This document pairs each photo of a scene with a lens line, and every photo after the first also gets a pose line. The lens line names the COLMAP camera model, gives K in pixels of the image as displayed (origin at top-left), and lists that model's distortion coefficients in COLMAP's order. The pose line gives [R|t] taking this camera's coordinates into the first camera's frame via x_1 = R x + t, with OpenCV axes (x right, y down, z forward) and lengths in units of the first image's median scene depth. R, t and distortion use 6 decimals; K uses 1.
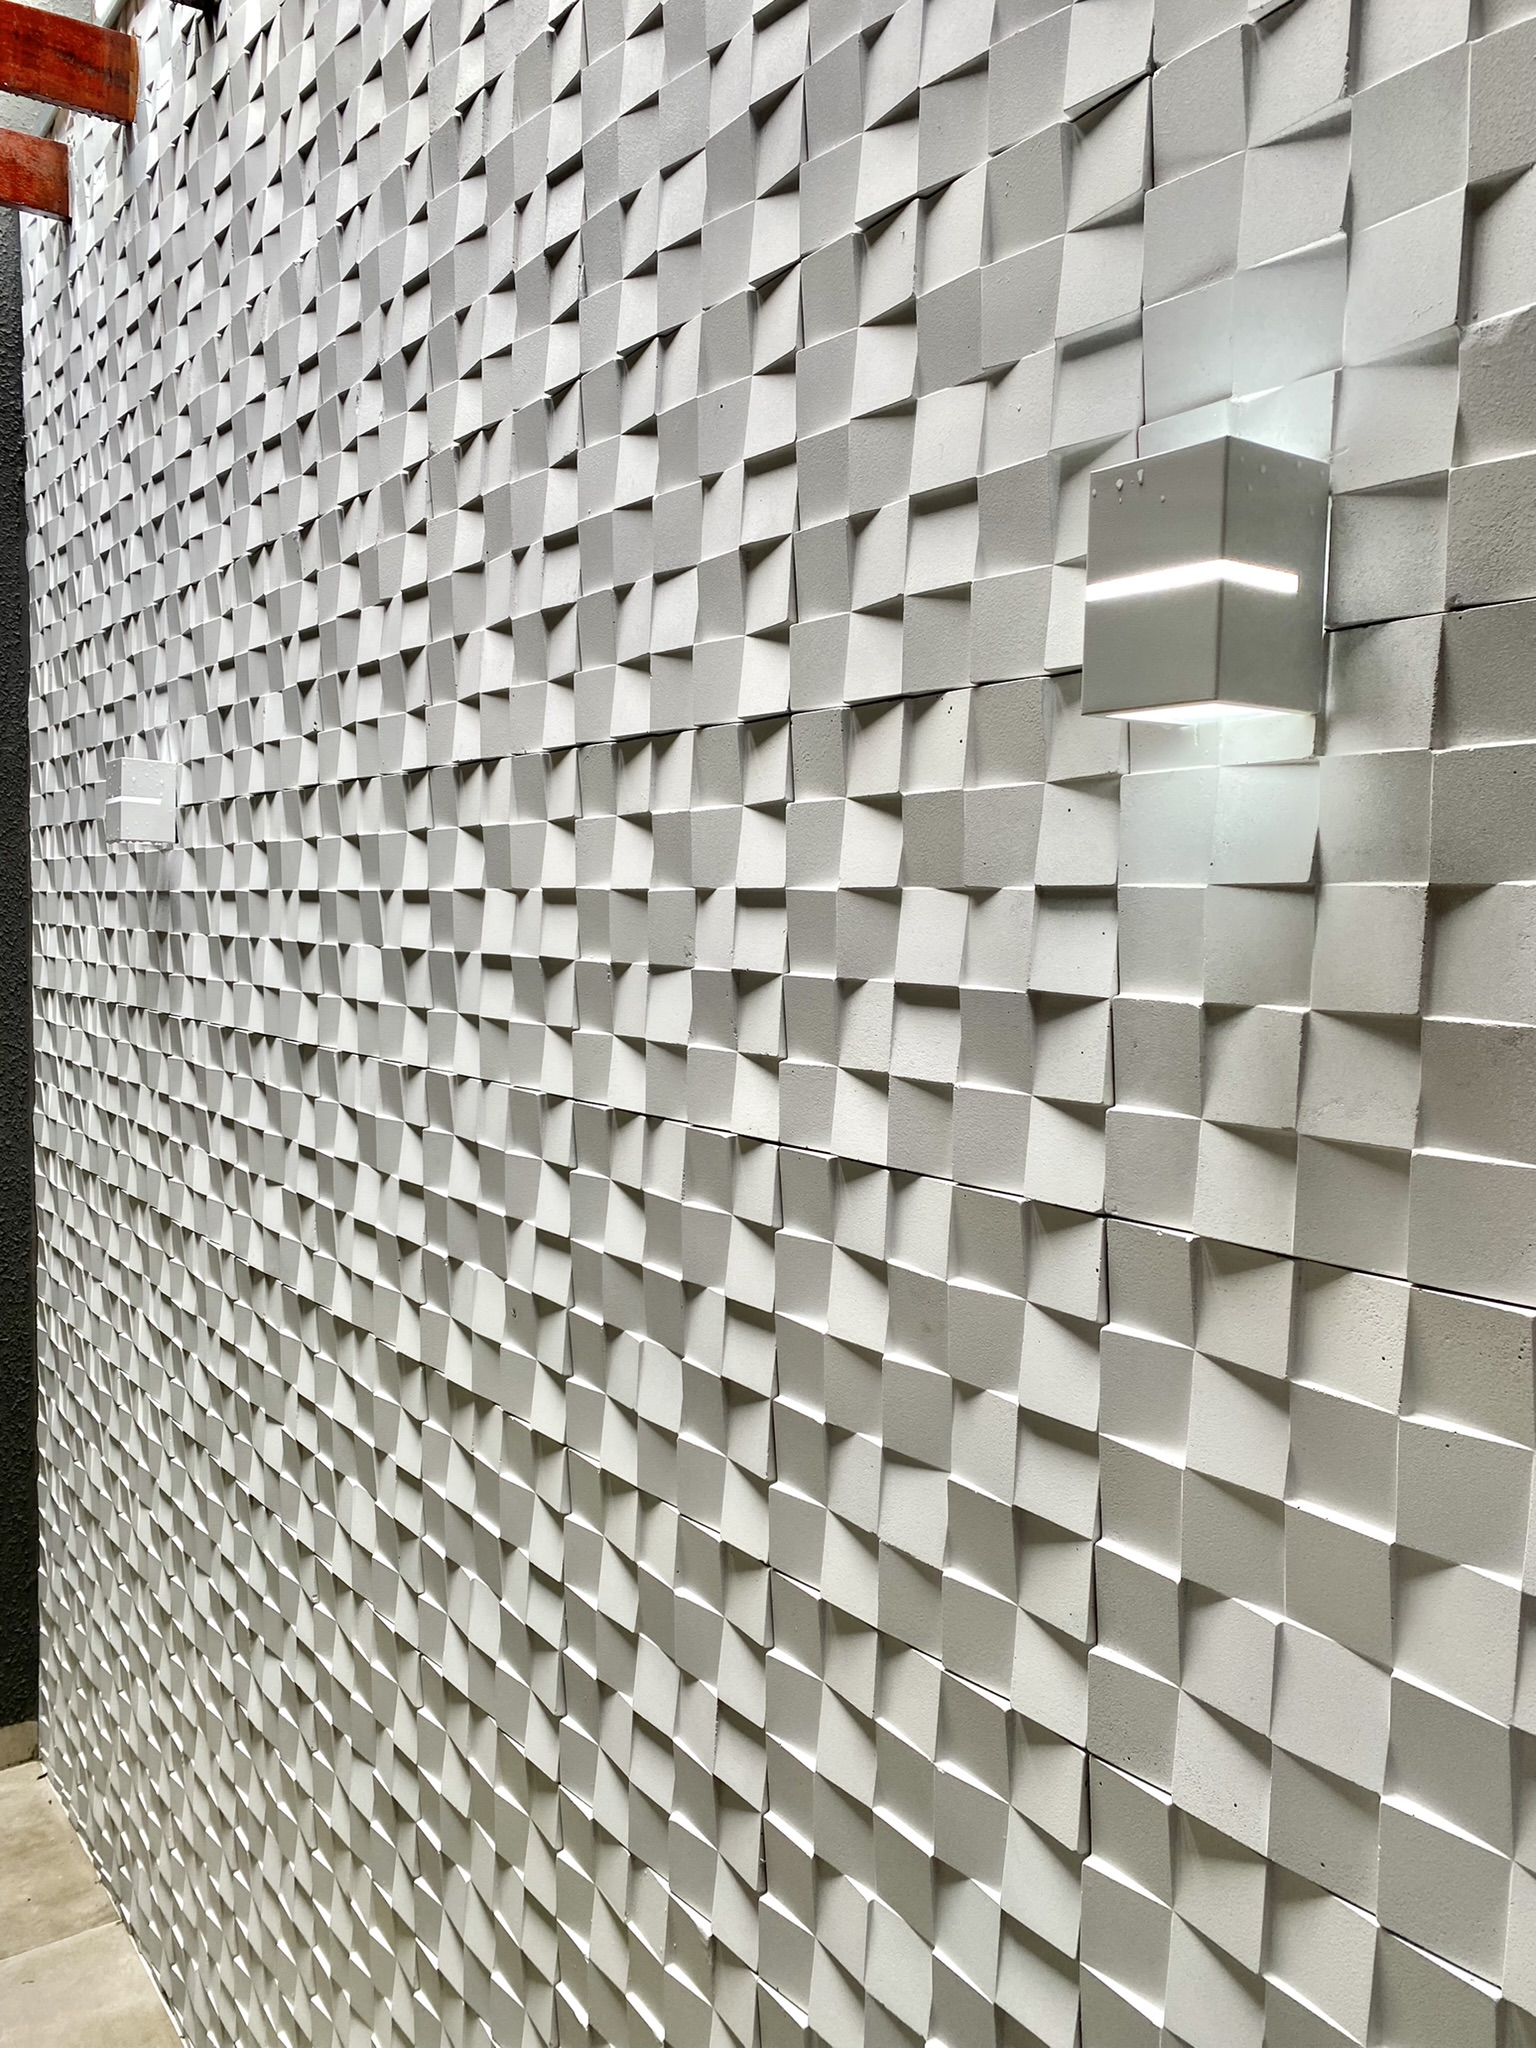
lens RADIAL K [[1559.3, 0, 804.5], [0, 1559.3, 1024.5], [0, 0, 1]] dist [0.061068, -0.076883]
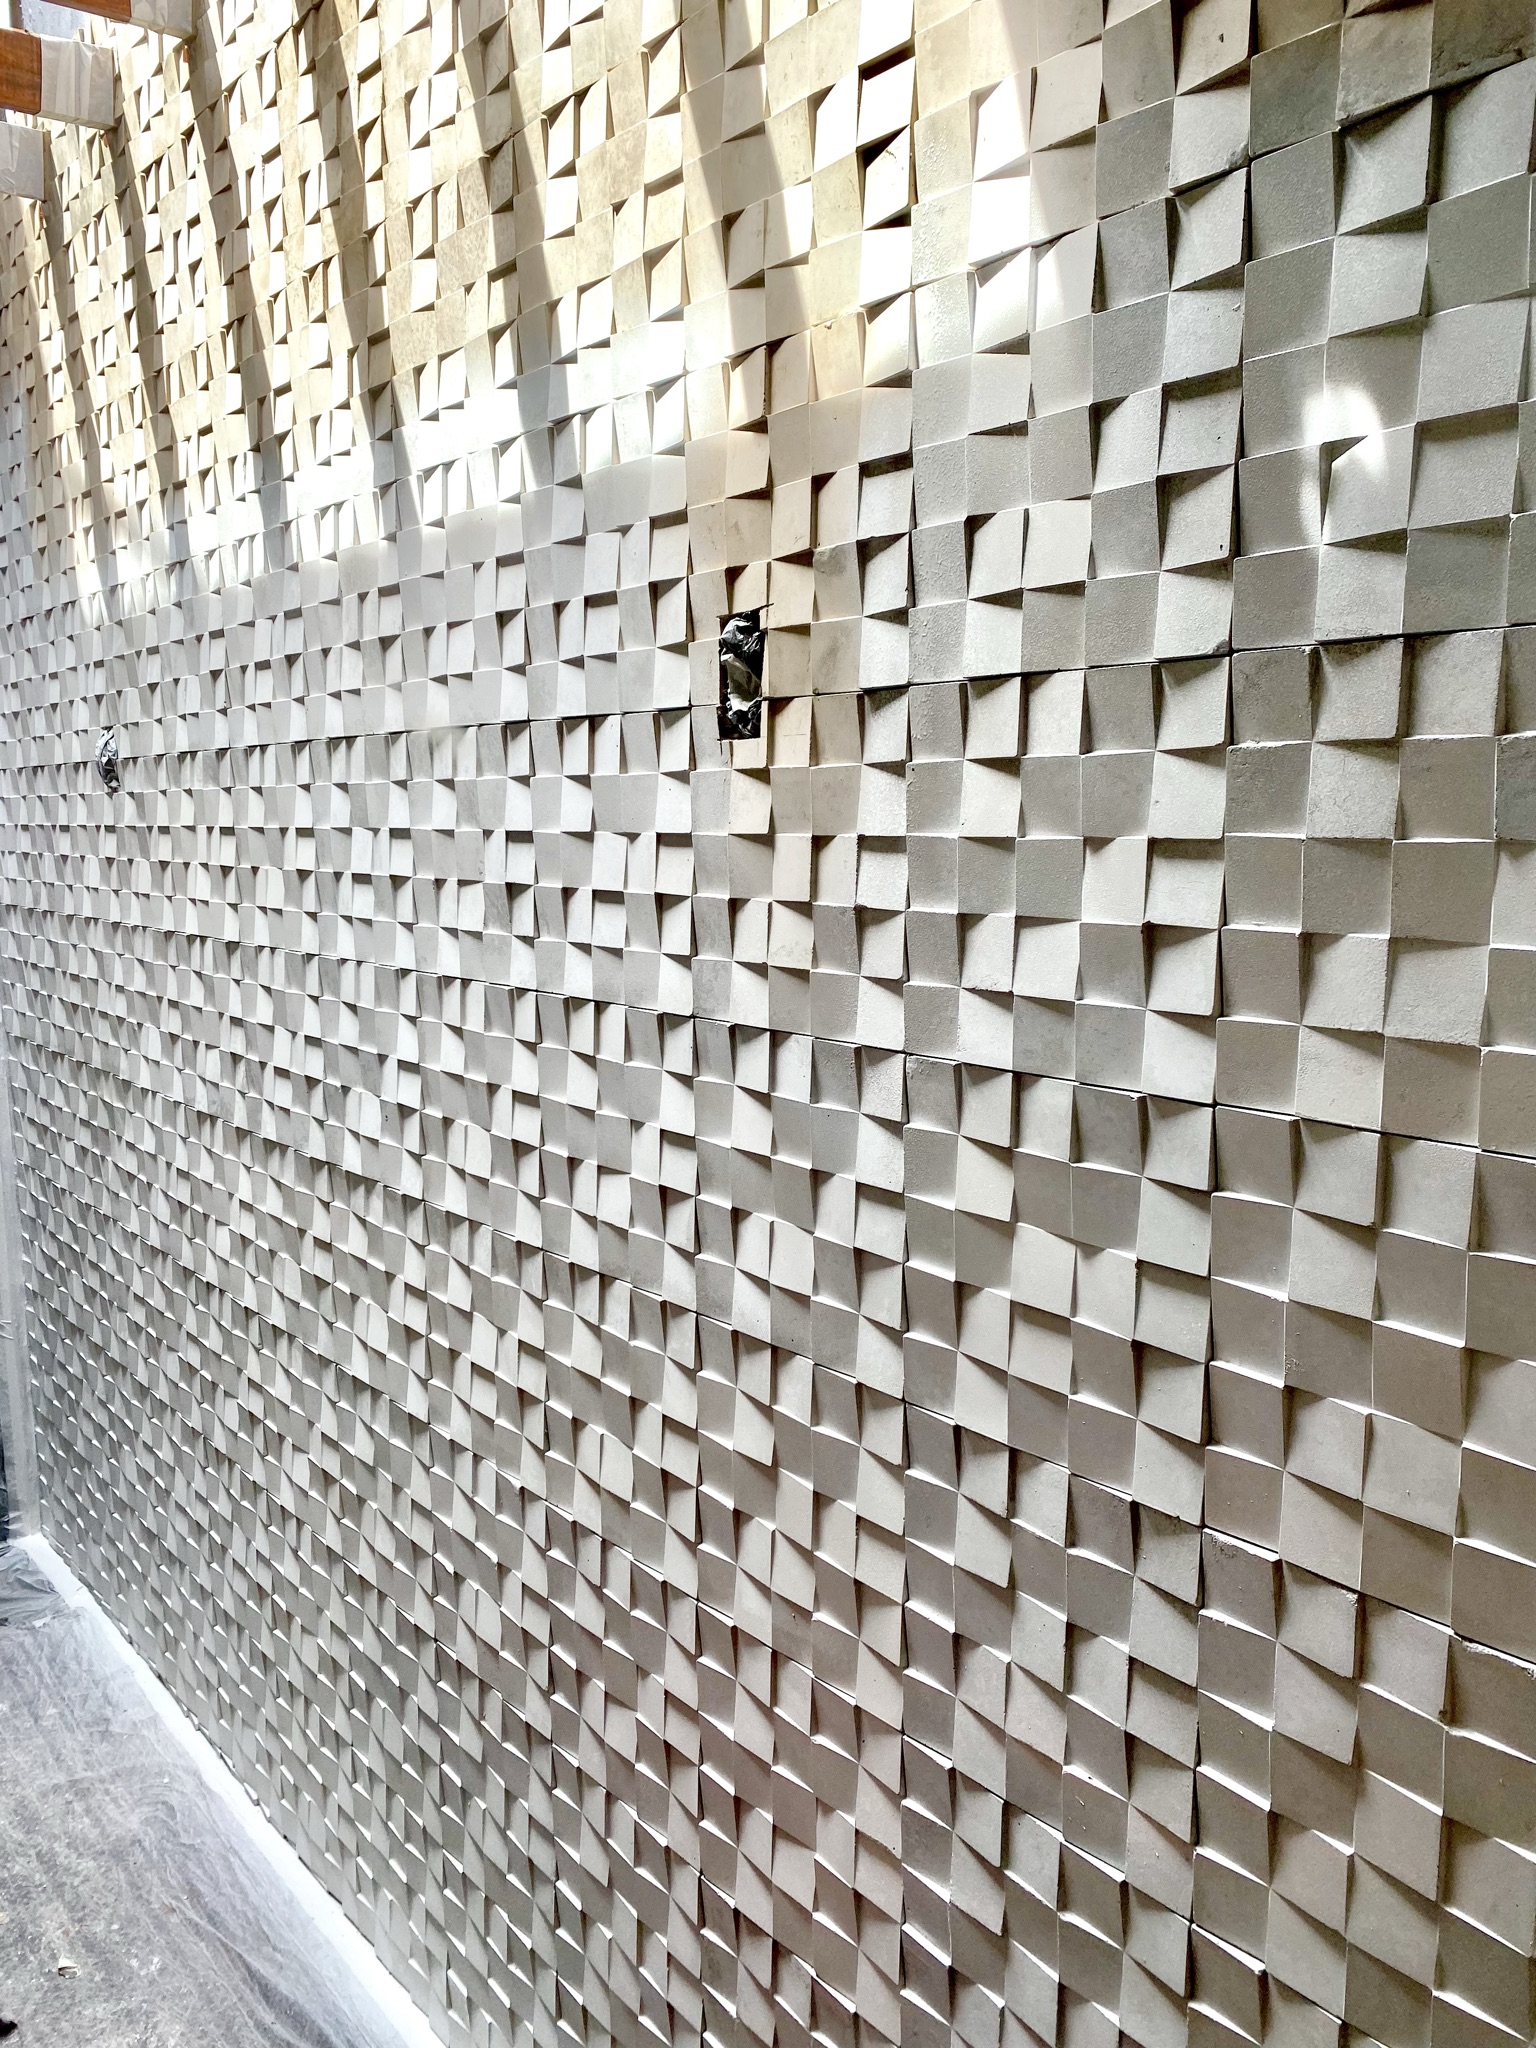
lens RADIAL K [[1559.3, 0, 779.6], [0, 1559.3, 1019.9], [0, 0, 1]] dist [0.061068, -0.076883]
pose [[0.998992, -0.032920, 0.030507, 0.142831], [0.030834, 0.997311, 0.066488, 0.006465], [-0.032614, -0.065480, 0.997321, -0.475222]]
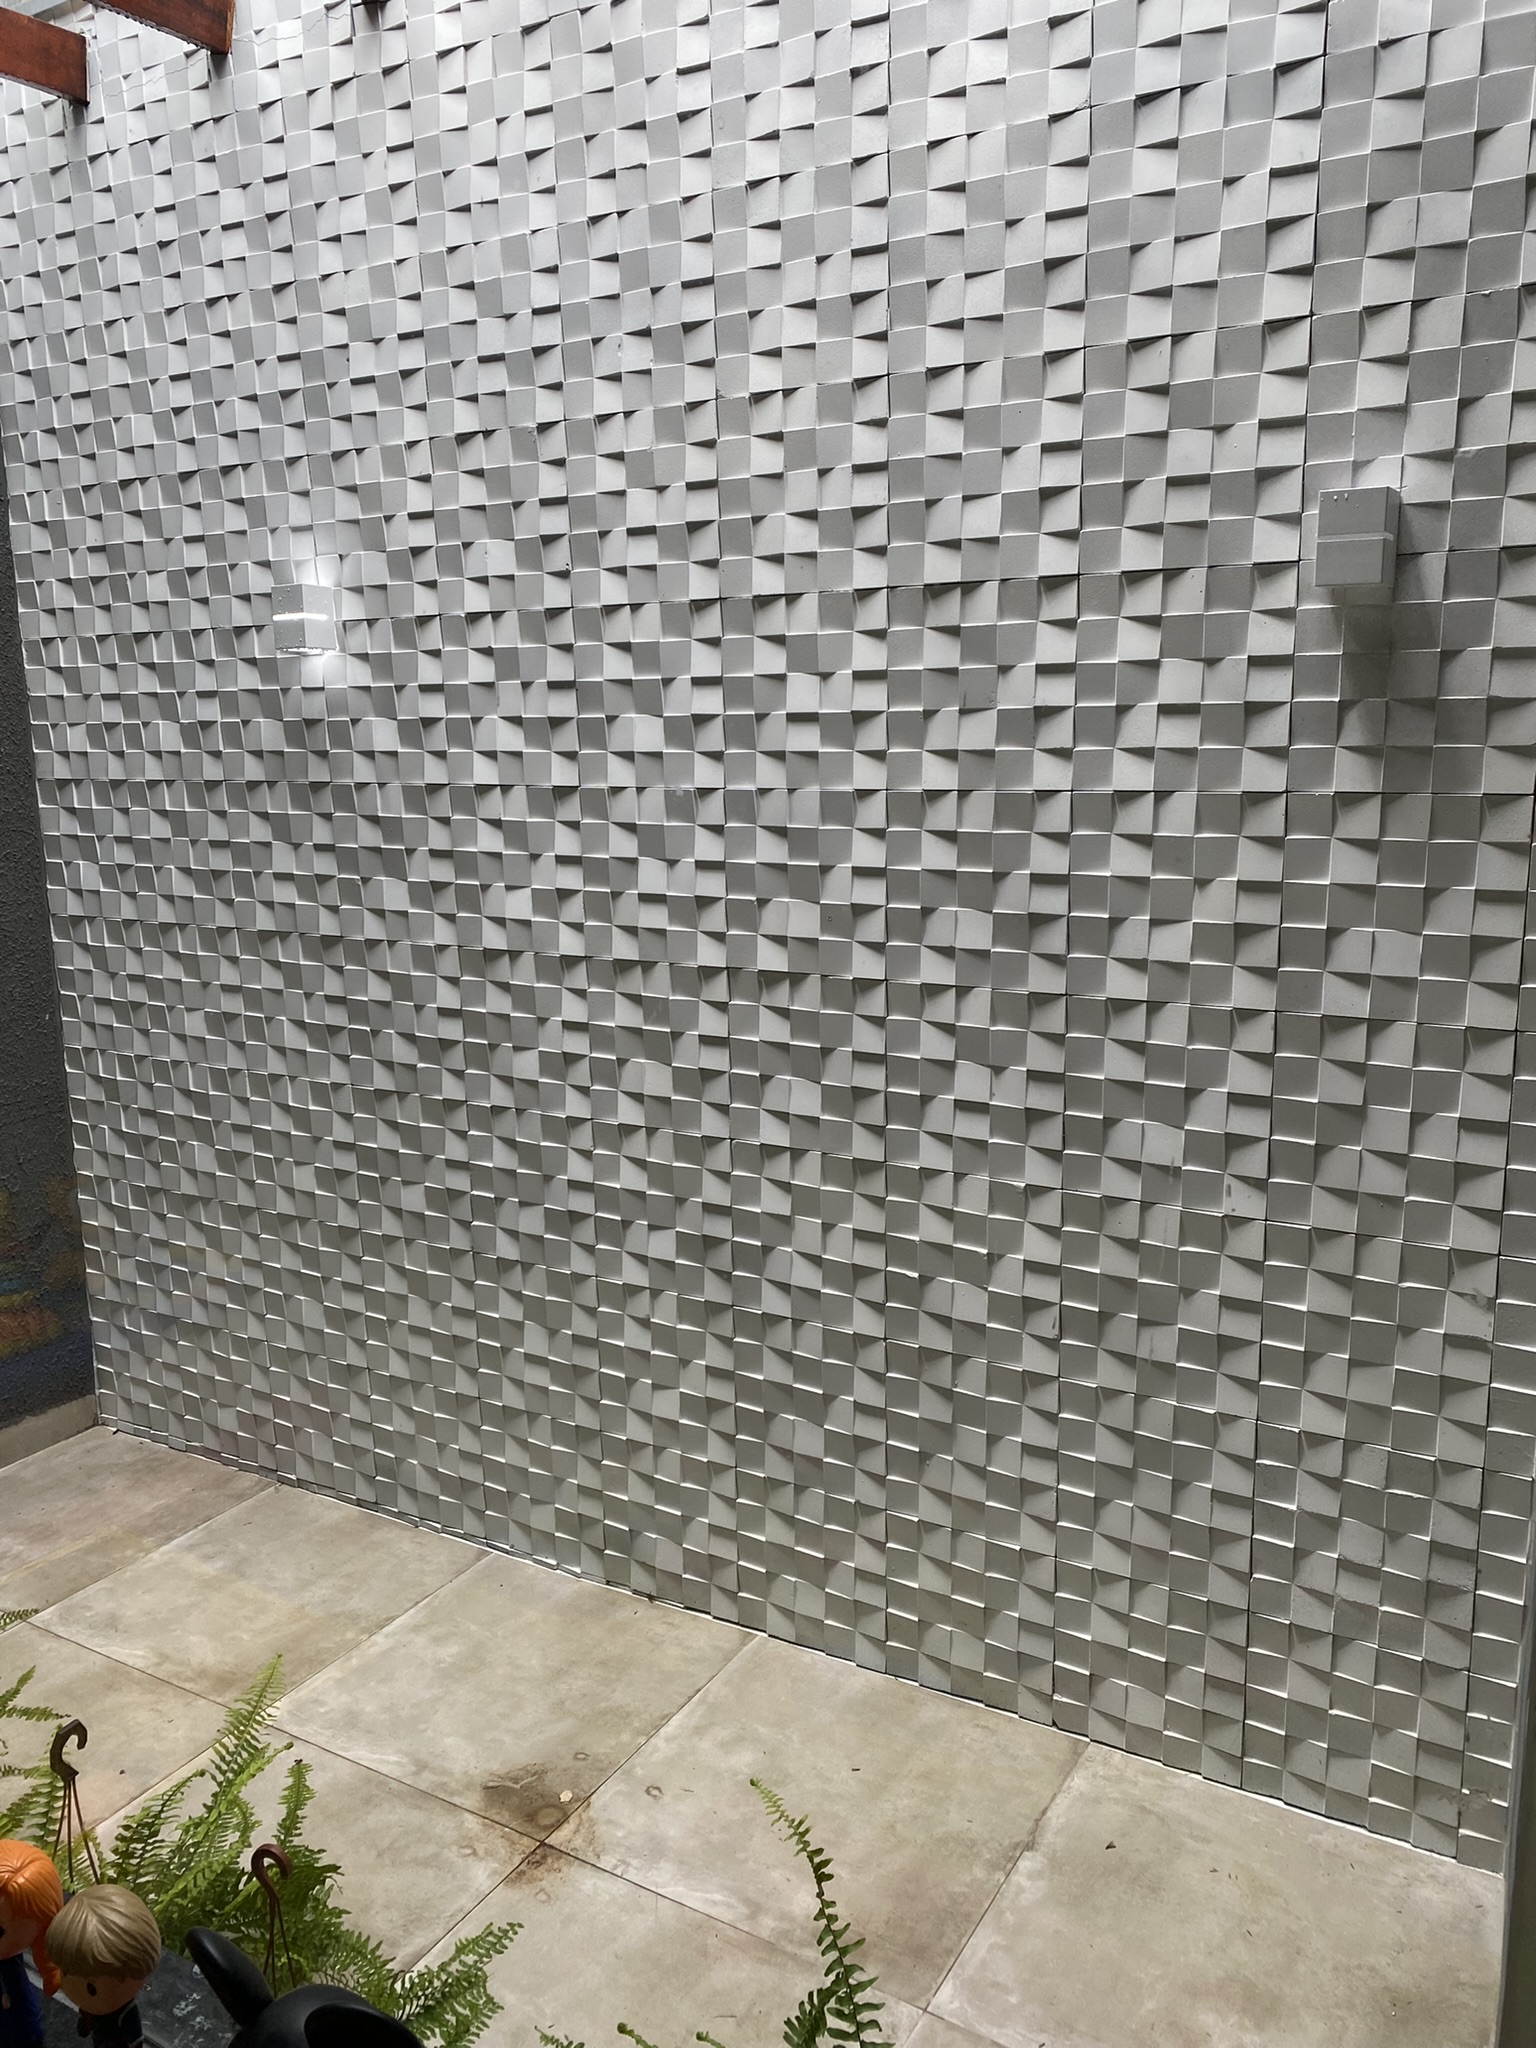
lens RADIAL K [[1559.3, 0, 771.8], [0, 1559.3, 1032.8], [0, 0, 1]] dist [0.061068, -0.076883]
pose [[0.928093, -0.107134, 0.356602, -0.898449], [0.059504, 0.988079, 0.141982, 0.058329], [-0.367562, -0.110554, 0.923404, -0.623433]]
